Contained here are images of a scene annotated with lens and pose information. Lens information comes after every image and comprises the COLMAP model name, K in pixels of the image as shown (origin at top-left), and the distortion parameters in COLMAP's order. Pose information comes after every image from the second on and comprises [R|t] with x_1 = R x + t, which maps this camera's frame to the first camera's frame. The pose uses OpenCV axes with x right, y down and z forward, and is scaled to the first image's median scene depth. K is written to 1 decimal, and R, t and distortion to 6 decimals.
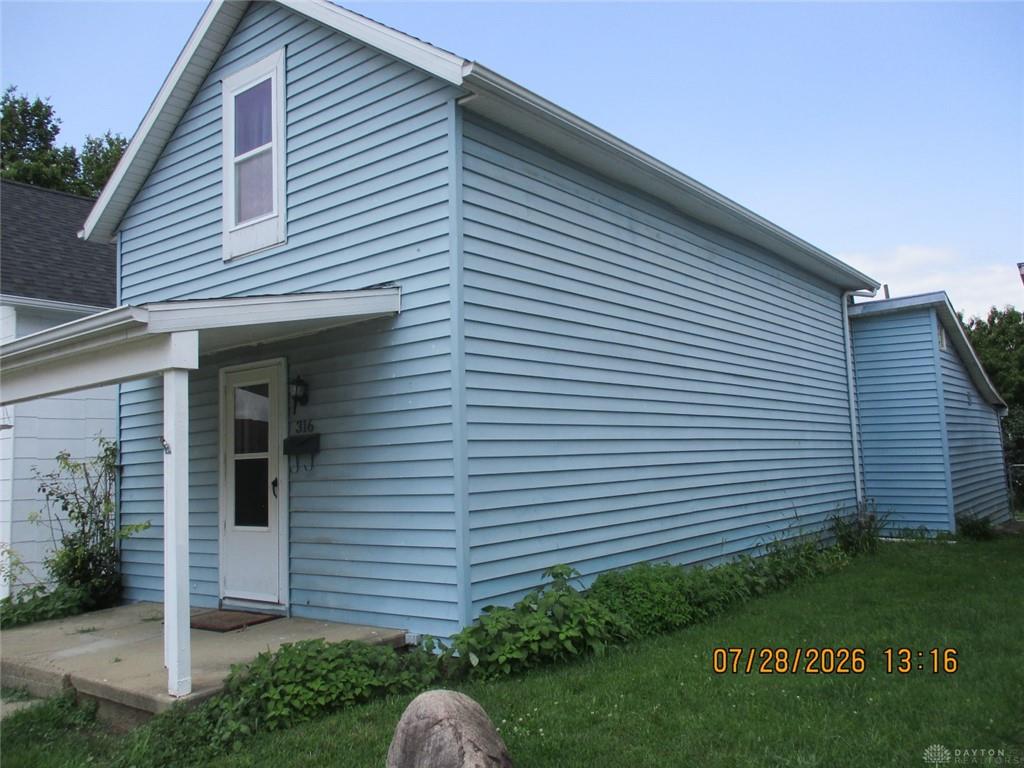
lens RADIAL K [[844.5, 0, 511.8], [0, 844.5, 383.4], [0, 0, 1]] dist [-0.021821, 0.007384]
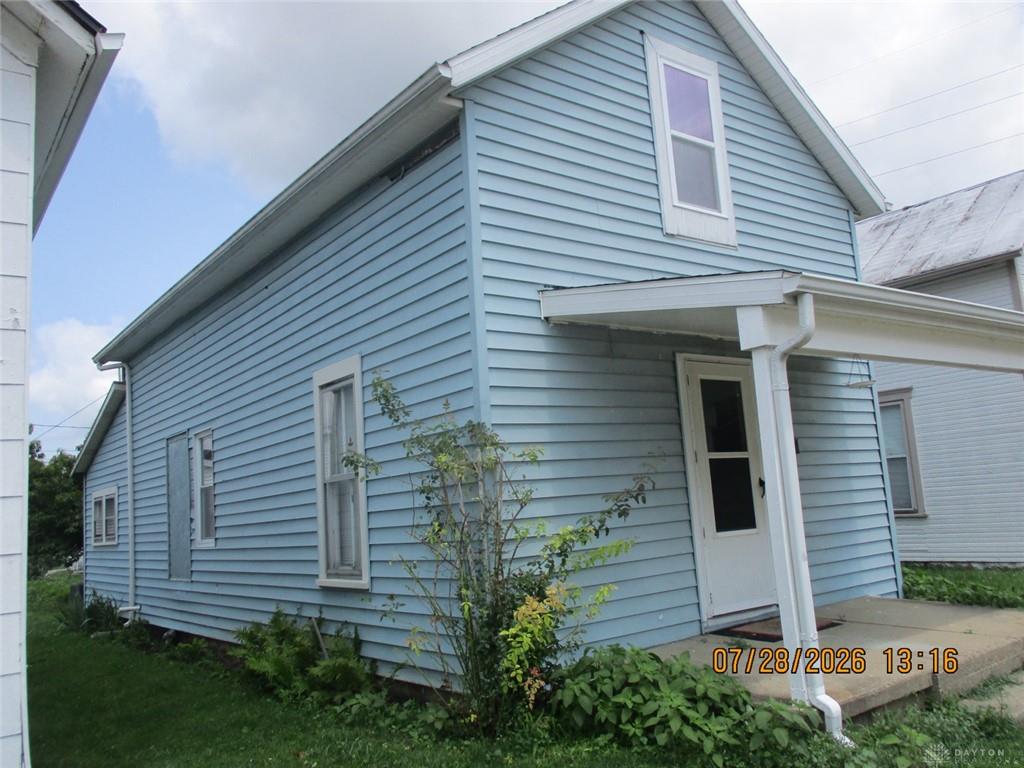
lens RADIAL K [[844.5, 0, 512.4], [0, 844.5, 377.6], [0, 0, 1]] dist [-0.021821, 0.007384]
pose [[0.264926, 0.163495, 0.950307, -1.255921], [-0.041030, 0.986540, -0.158290, 0.156865], [-0.963396, 0.002944, 0.268068, 0.964325]]
